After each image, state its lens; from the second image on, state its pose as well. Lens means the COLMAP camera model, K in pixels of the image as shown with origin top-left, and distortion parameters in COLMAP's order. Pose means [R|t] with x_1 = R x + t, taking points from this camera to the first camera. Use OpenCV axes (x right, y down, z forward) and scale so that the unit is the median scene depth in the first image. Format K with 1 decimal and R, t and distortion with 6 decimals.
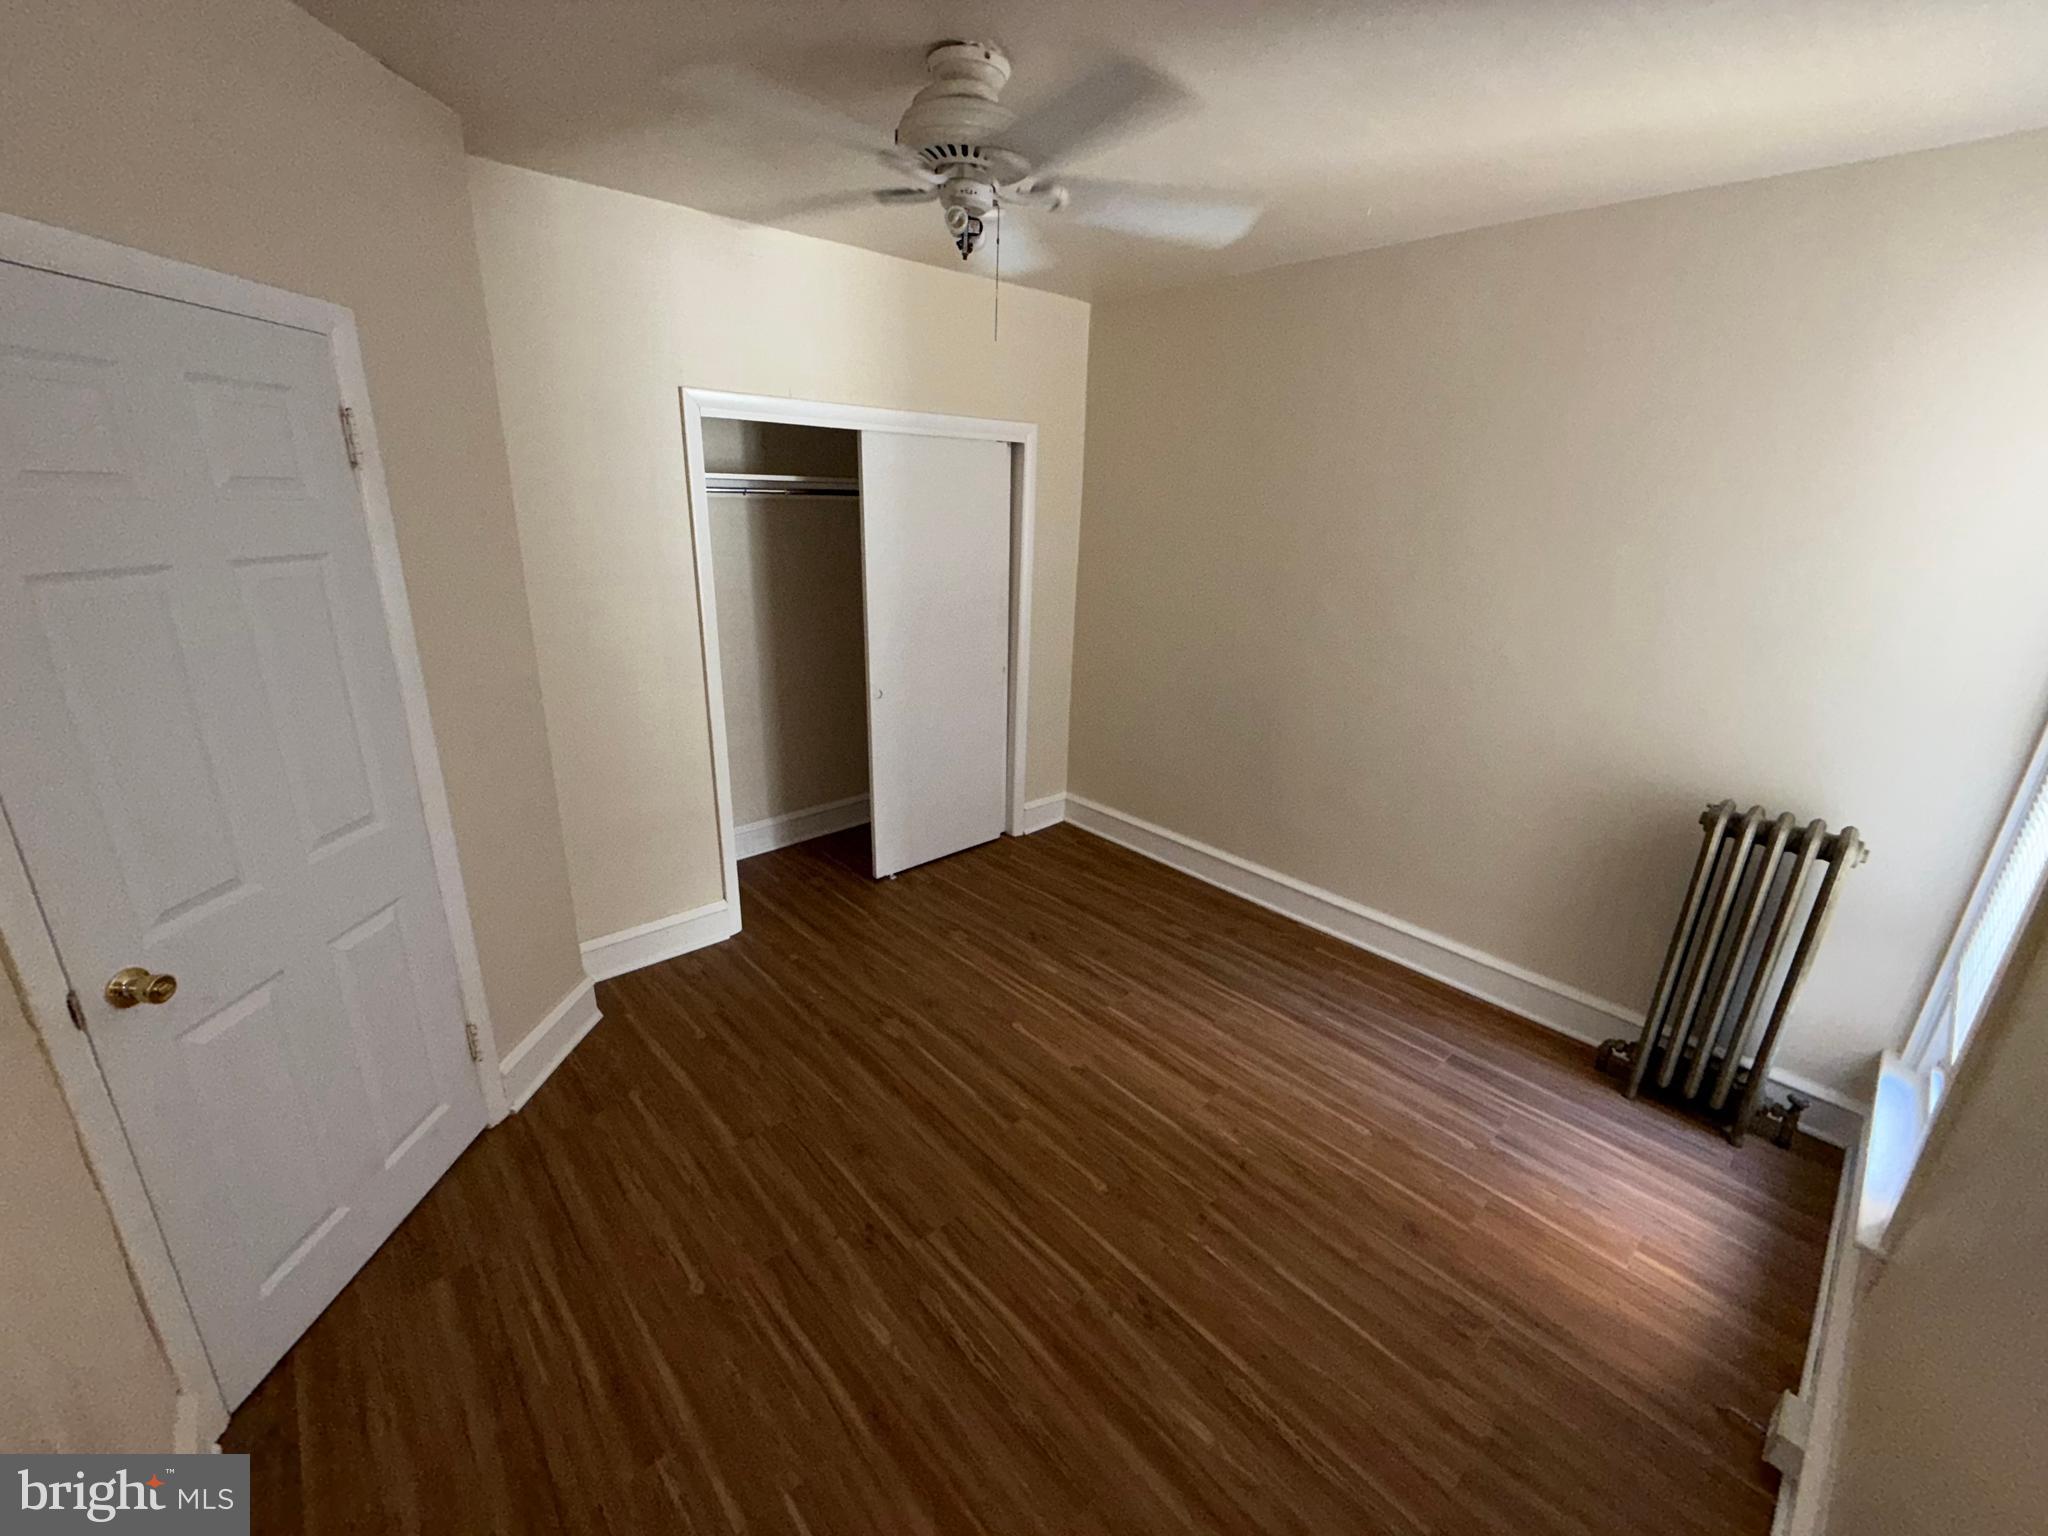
lens RADIAL K [[823.8, 0, 1018.8], [0, 823.8, 764.6], [0, 0, 1]] dist [0.000698, 0.000302]
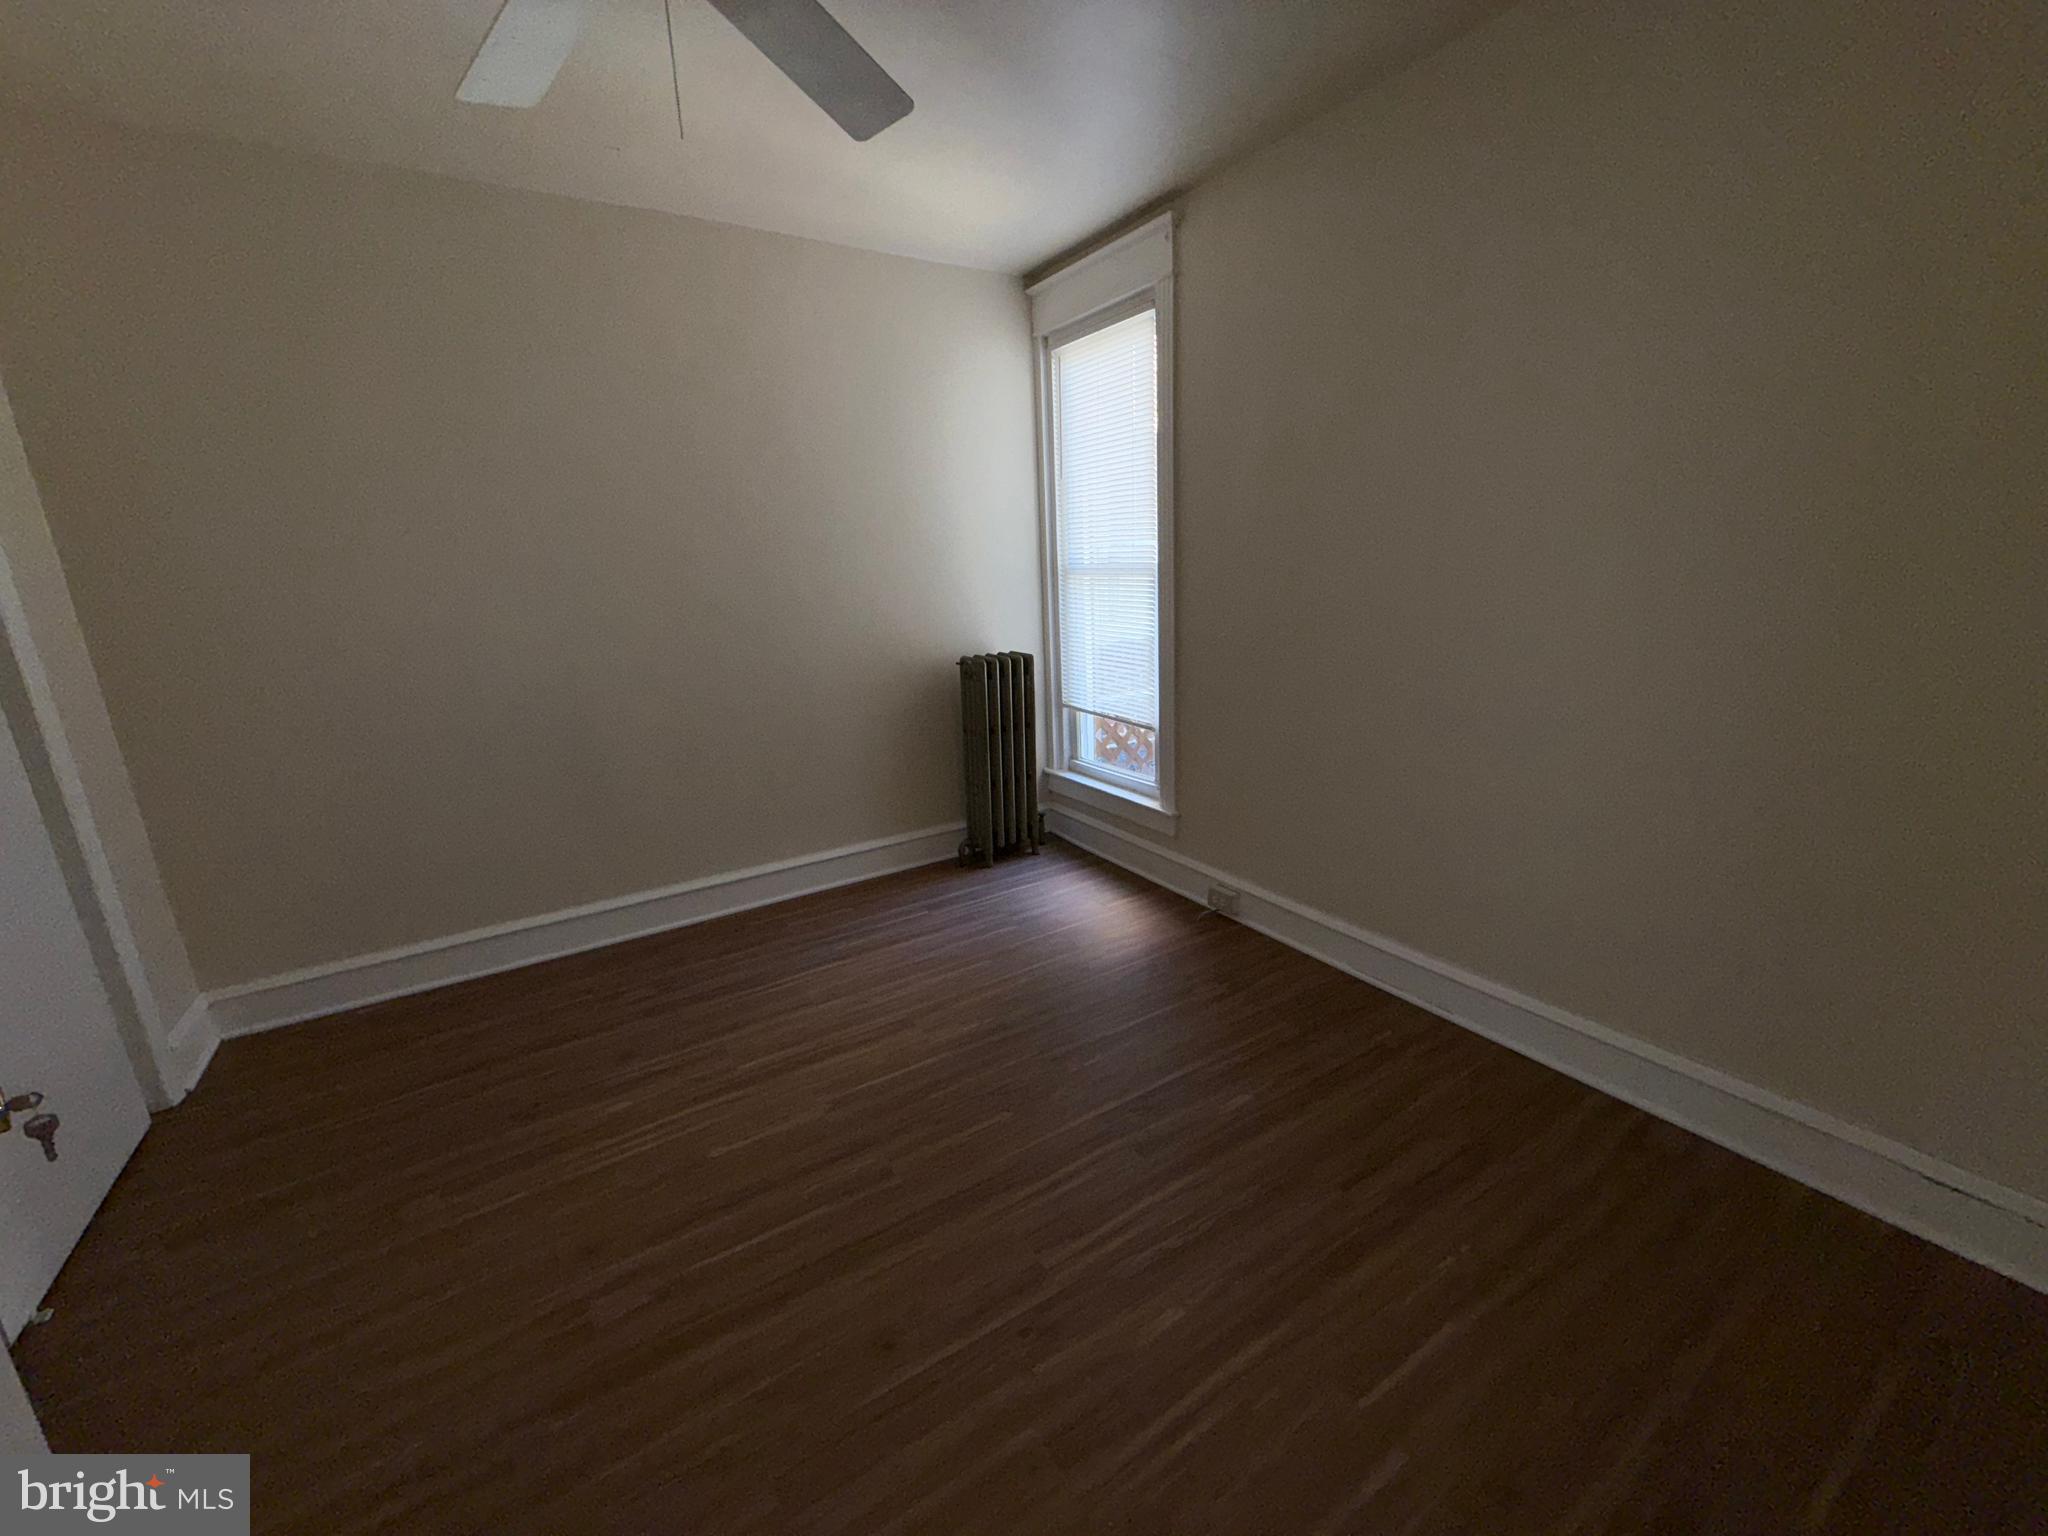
lens RADIAL K [[812.0, 0, 1019.6], [0, 812.0, 766.7], [0, 0, 1]] dist [0.000090, 0.000156]
pose [[0.172628, -0.281089, 0.944028, -0.573738], [0.353958, 0.912099, 0.206856, -0.044542], [-0.919192, 0.298437, 0.256947, 0.520469]]
